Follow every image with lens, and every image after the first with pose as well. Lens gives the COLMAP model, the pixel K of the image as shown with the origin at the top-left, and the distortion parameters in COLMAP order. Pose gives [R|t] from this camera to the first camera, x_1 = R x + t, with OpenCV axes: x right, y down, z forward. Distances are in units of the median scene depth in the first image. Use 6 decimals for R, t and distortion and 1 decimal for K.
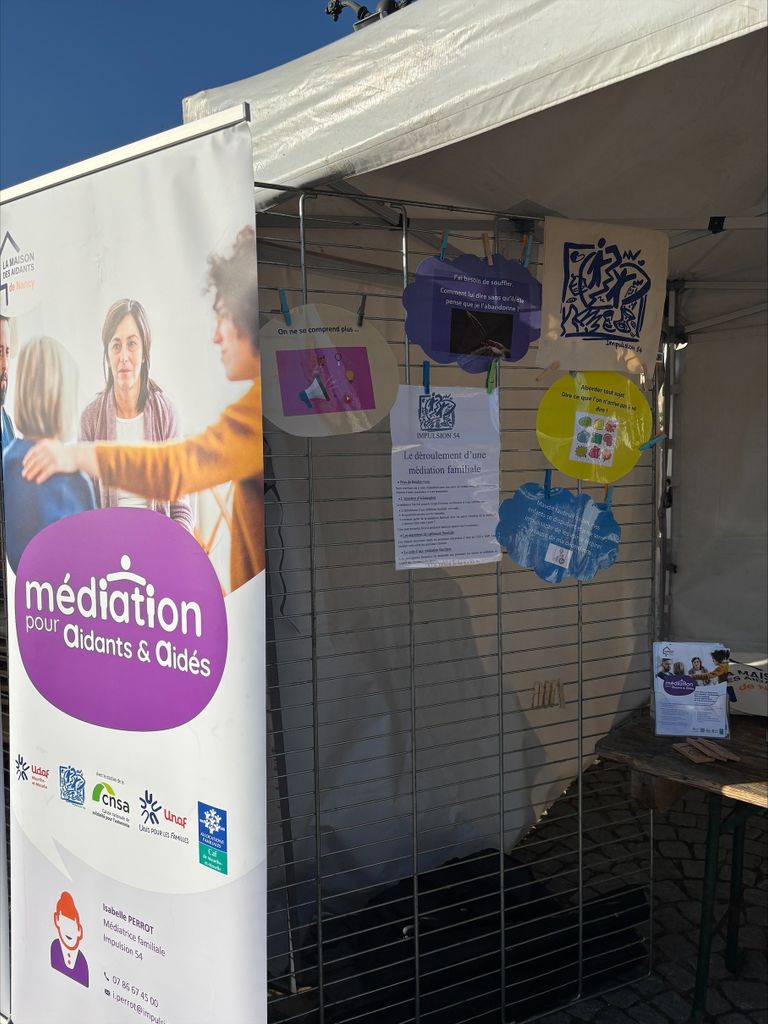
lens RADIAL K [[775.9, 0, 387.9], [0, 775.9, 508.1], [0, 0, 1]] dist [0.011094, -0.002347]
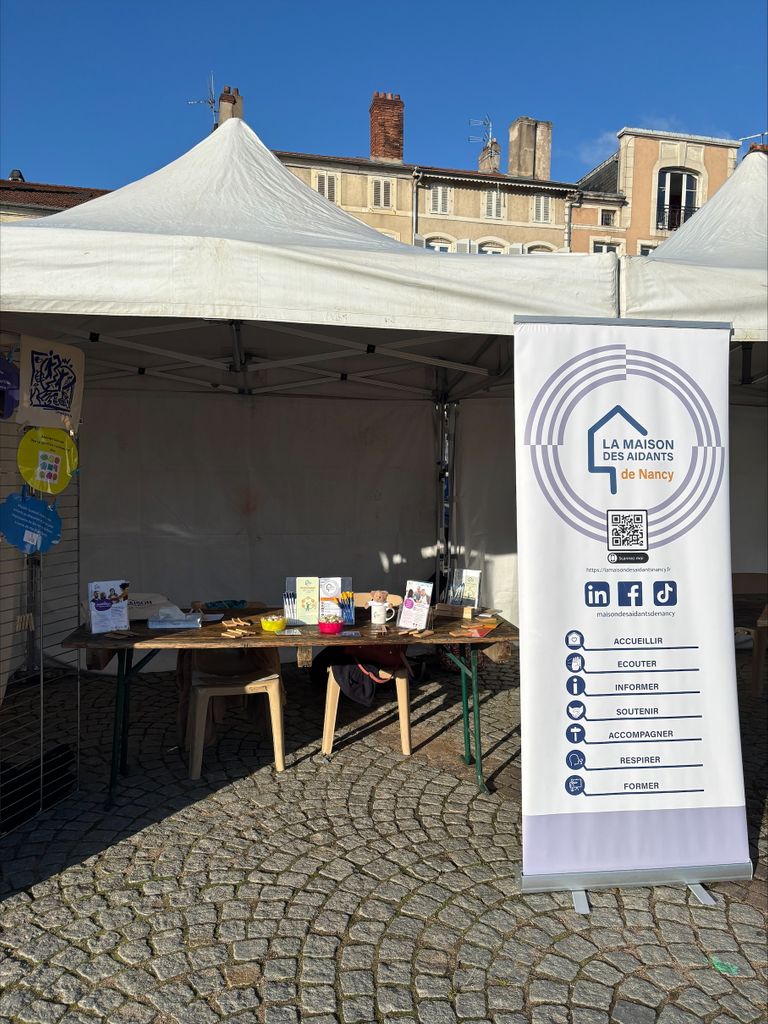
lens RADIAL K [[778.0, 0, 384.0], [0, 778.0, 512.0], [0, 0, 1]] dist [0.052479, -0.046212]
pose [[0.643024, -0.011587, 0.765759, -0.610464], [0.030337, 0.999486, -0.010352, 0.050560], [-0.765245, 0.029888, 0.643045, -0.693840]]
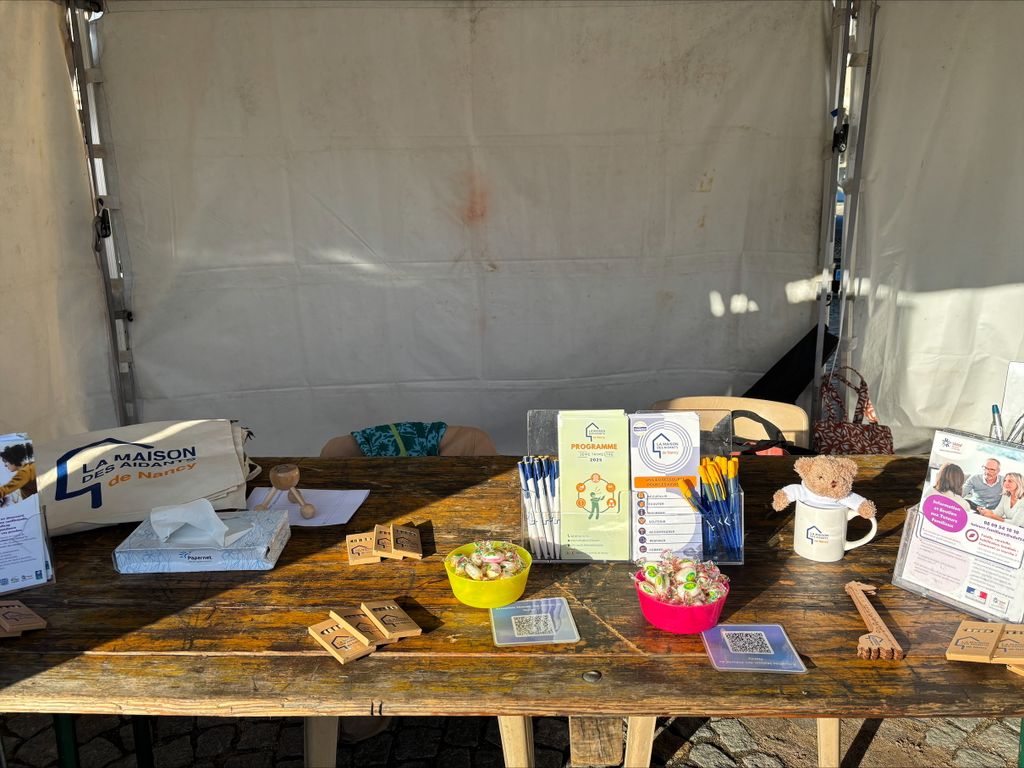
lens RADIAL K [[774.1, 0, 516.8], [0, 774.1, 374.1], [0, 0, 1]] dist [0.055130, -0.070155]
pose [[0.758697, -0.148313, 0.634336, 0.348718], [0.051194, 0.984302, 0.168907, 0.049727], [-0.649429, -0.095675, 0.754379, 0.315761]]
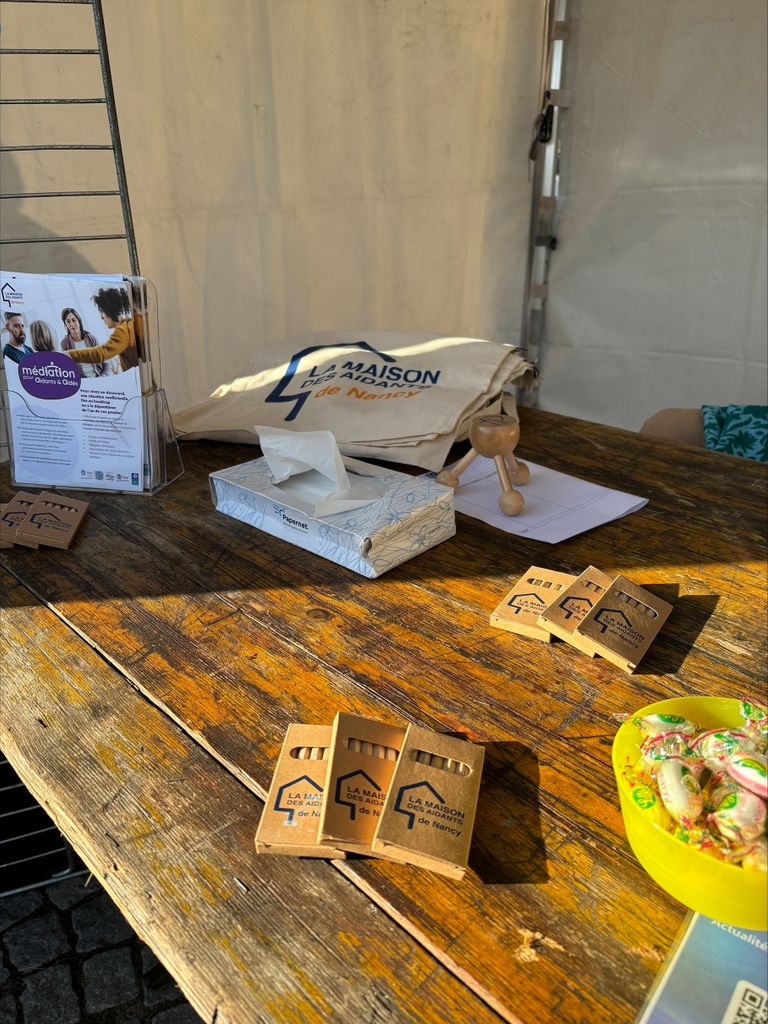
lens RADIAL K [[778.0, 0, 384.0], [0, 778.0, 512.0], [0, 0, 1]] dist [0.052479, -0.046212]
pose [[0.997762, 0.025792, -0.061691, 0.600280], [-0.003508, 0.941531, 0.336907, 0.153343], [0.066774, -0.335937, 0.939515, 0.582910]]
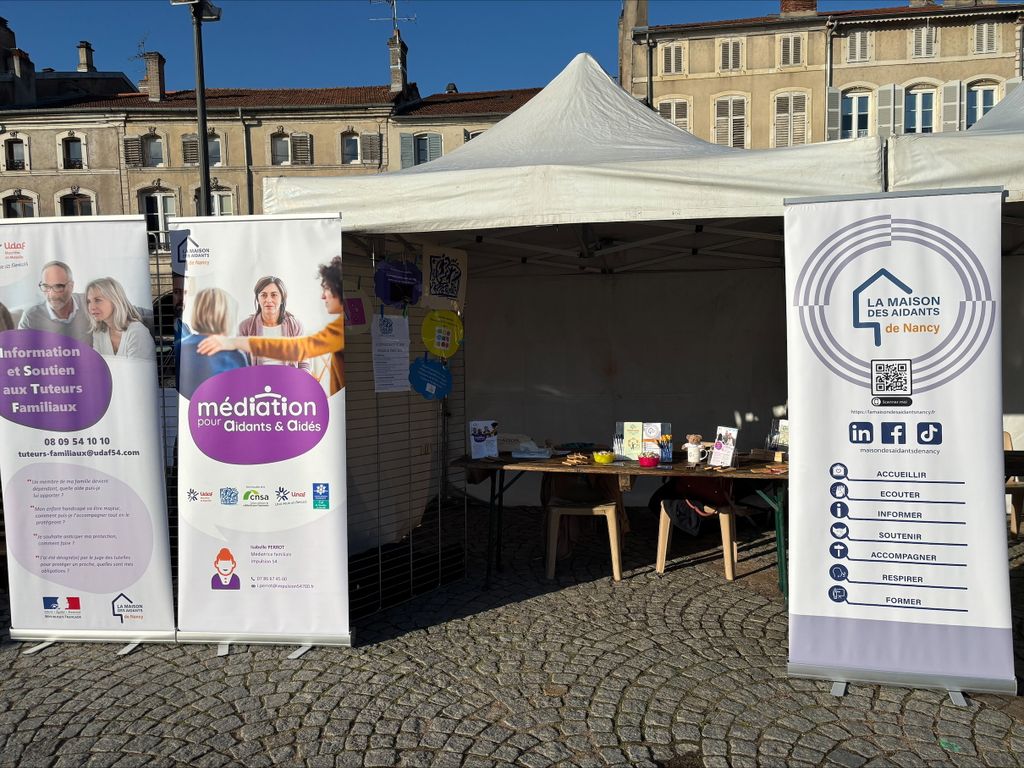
lens RADIAL K [[777.3, 0, 506.4], [0, 777.3, 387.7], [0, 0, 1]] dist [0.056275, -0.057087]
pose [[0.878458, -0.018214, 0.477472, -0.731973], [0.030490, 0.999373, -0.017973, 0.115092], [-0.476846, 0.030347, 0.878463, -1.224941]]
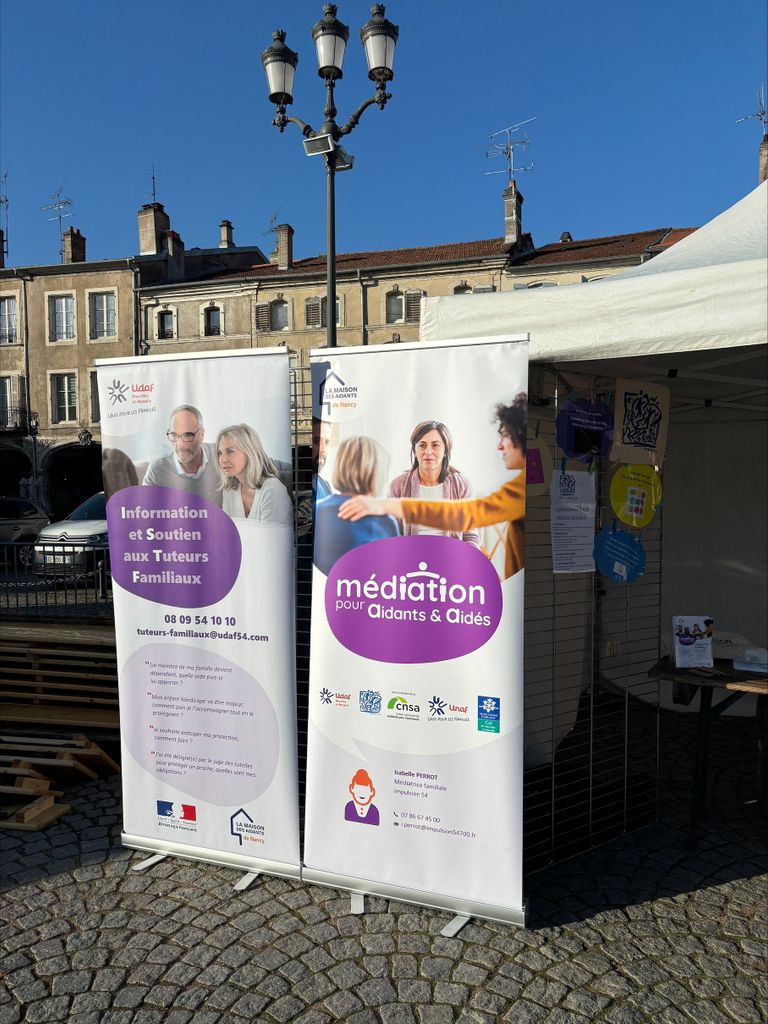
lens RADIAL K [[774.1, 0, 385.3], [0, 774.1, 514.3], [0, 0, 1]] dist [0.055130, -0.070155]
pose [[0.975207, 0.020670, 0.220326, -0.722932], [-0.008294, 0.998343, -0.056949, 0.047070], [-0.221138, 0.053710, 0.973762, -0.630270]]
